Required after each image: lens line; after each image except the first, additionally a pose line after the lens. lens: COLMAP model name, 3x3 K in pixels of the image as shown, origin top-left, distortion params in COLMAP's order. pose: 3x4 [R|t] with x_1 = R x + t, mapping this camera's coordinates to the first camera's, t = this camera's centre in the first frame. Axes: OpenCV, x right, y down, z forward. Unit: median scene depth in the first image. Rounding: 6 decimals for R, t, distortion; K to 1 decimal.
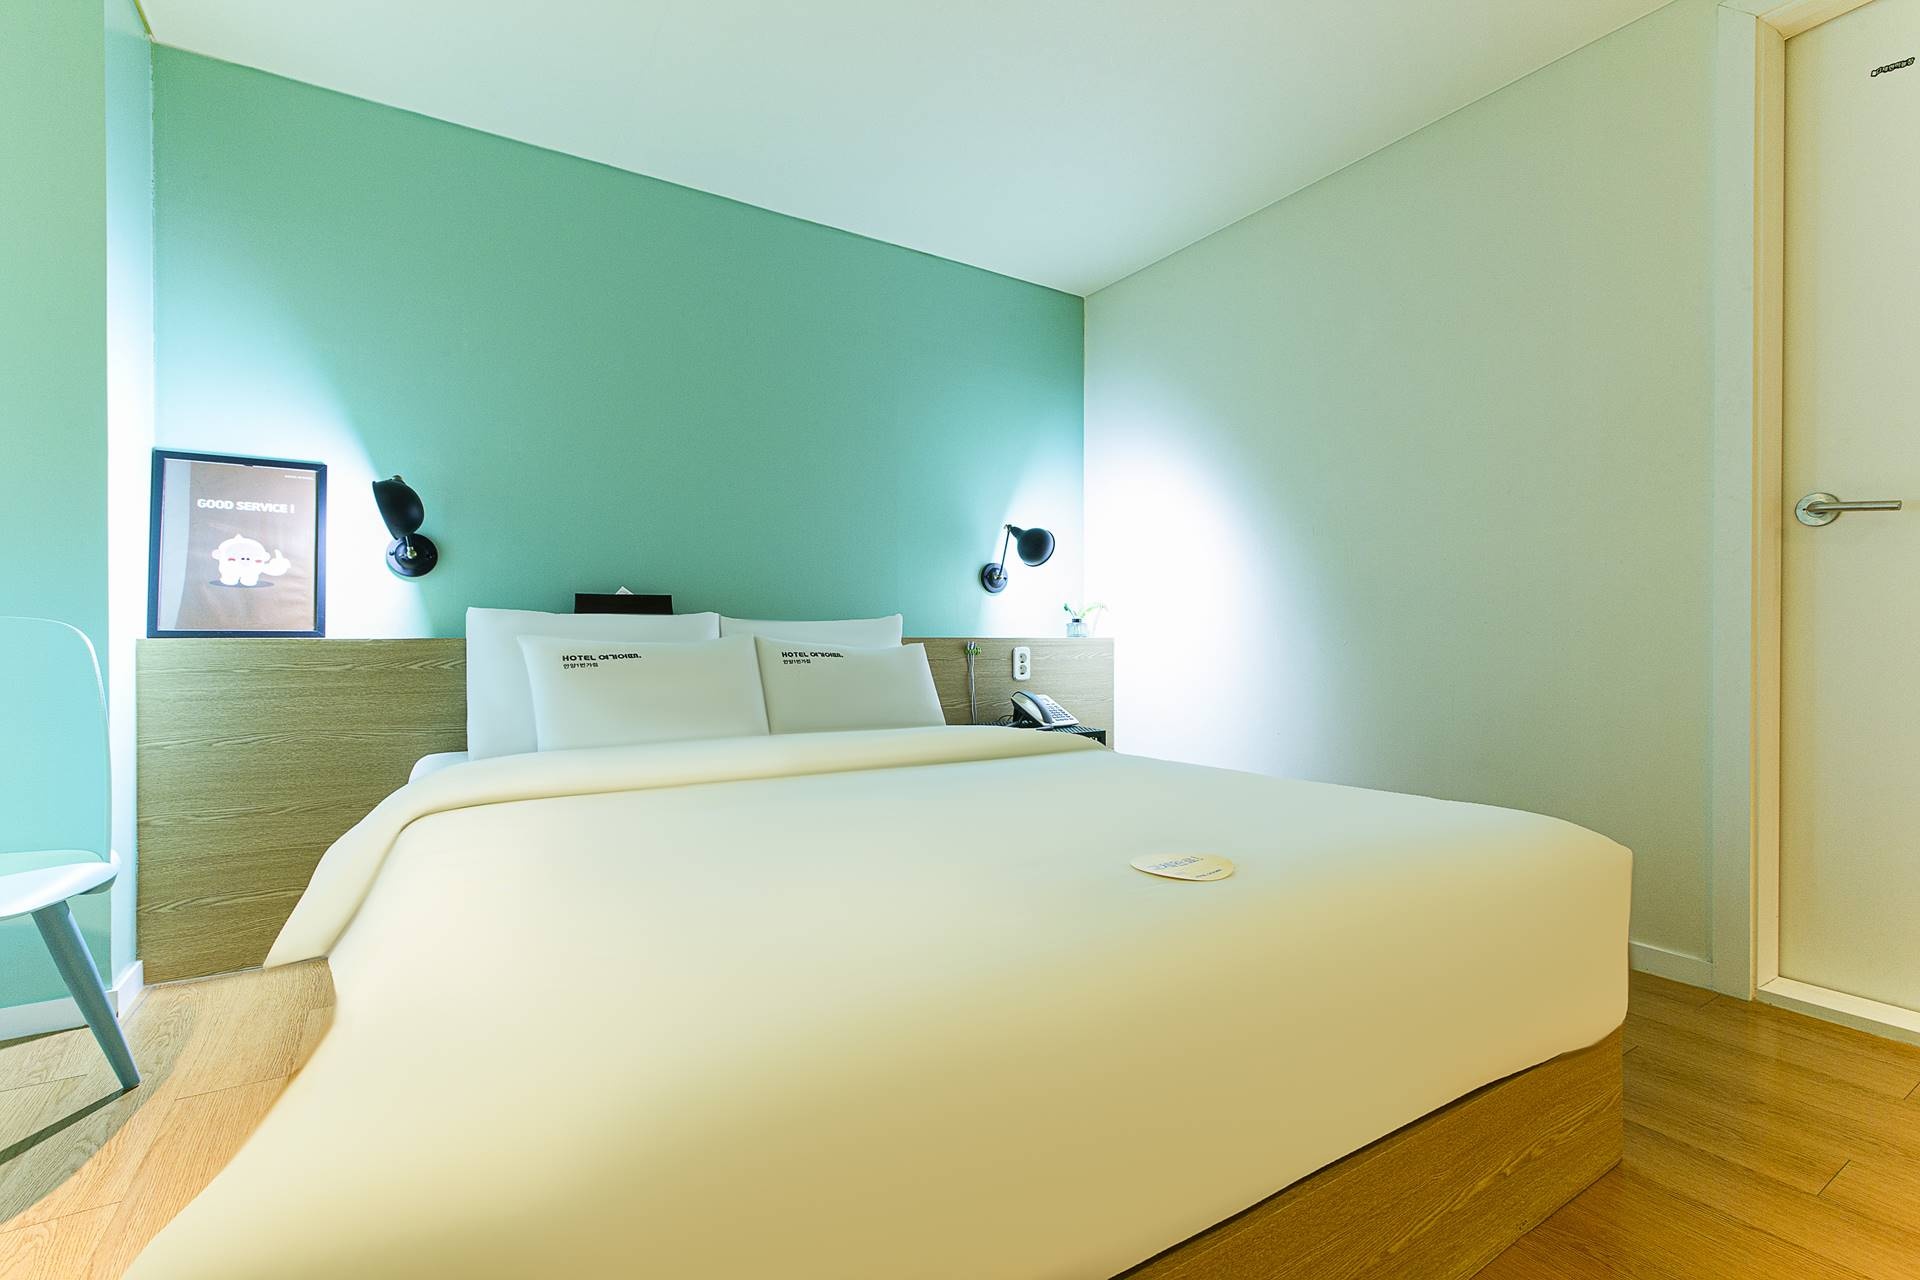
lens RADIAL K [[874.2, 0, 970.6], [0, 874.2, 637.5], [0, 0, 1]] dist [0.004029, 0.000859]
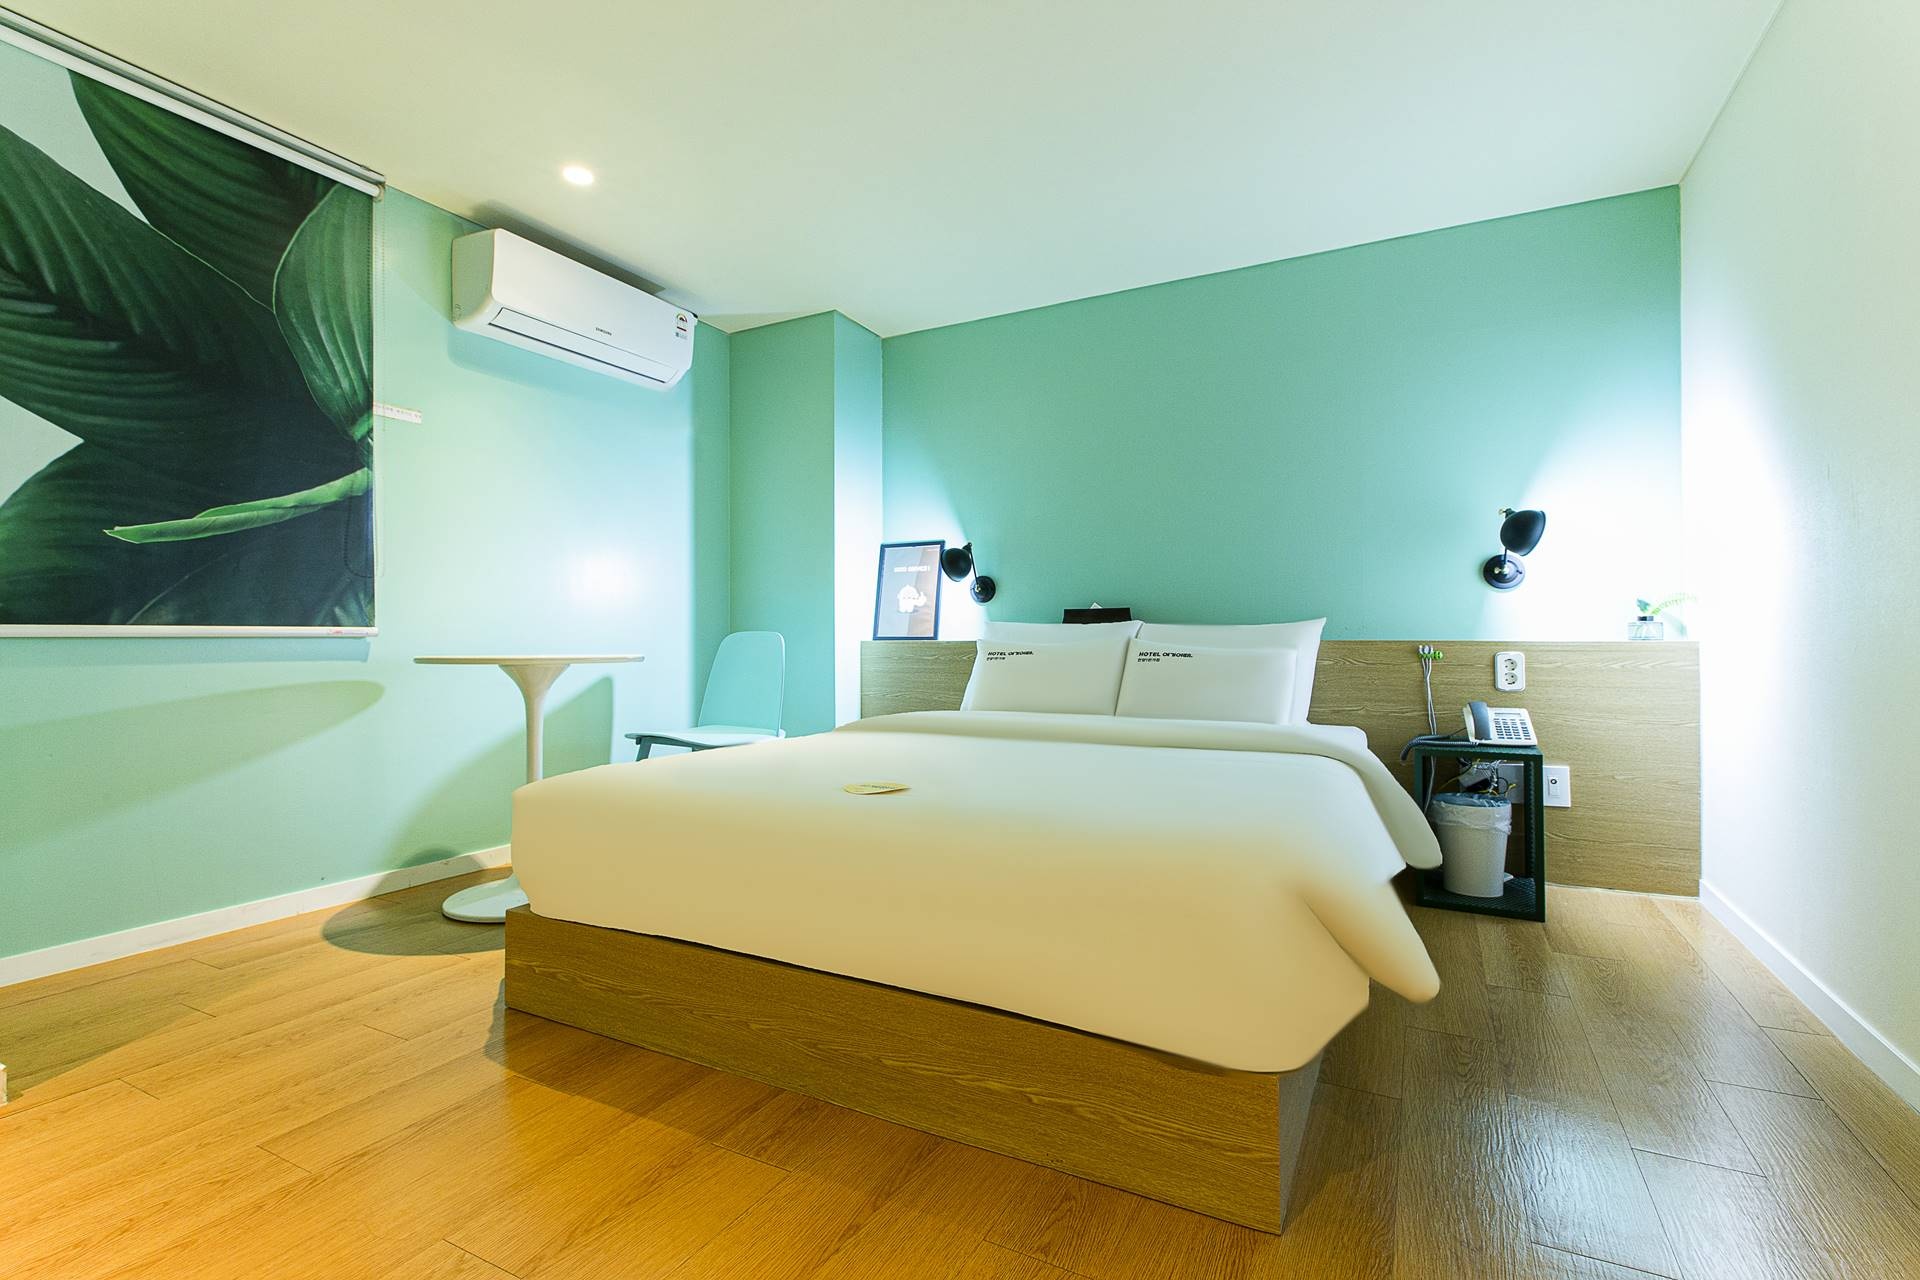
lens RADIAL K [[874.2, 0, 959.8], [0, 874.2, 640.0], [0, 0, 1]] dist [0.004029, 0.000859]
pose [[0.497042, -0.000163, -0.867727, 0.735358], [-0.000691, 1.000000, -0.000584, 0.000583], [0.867726, 0.000890, 0.497041, 0.158191]]
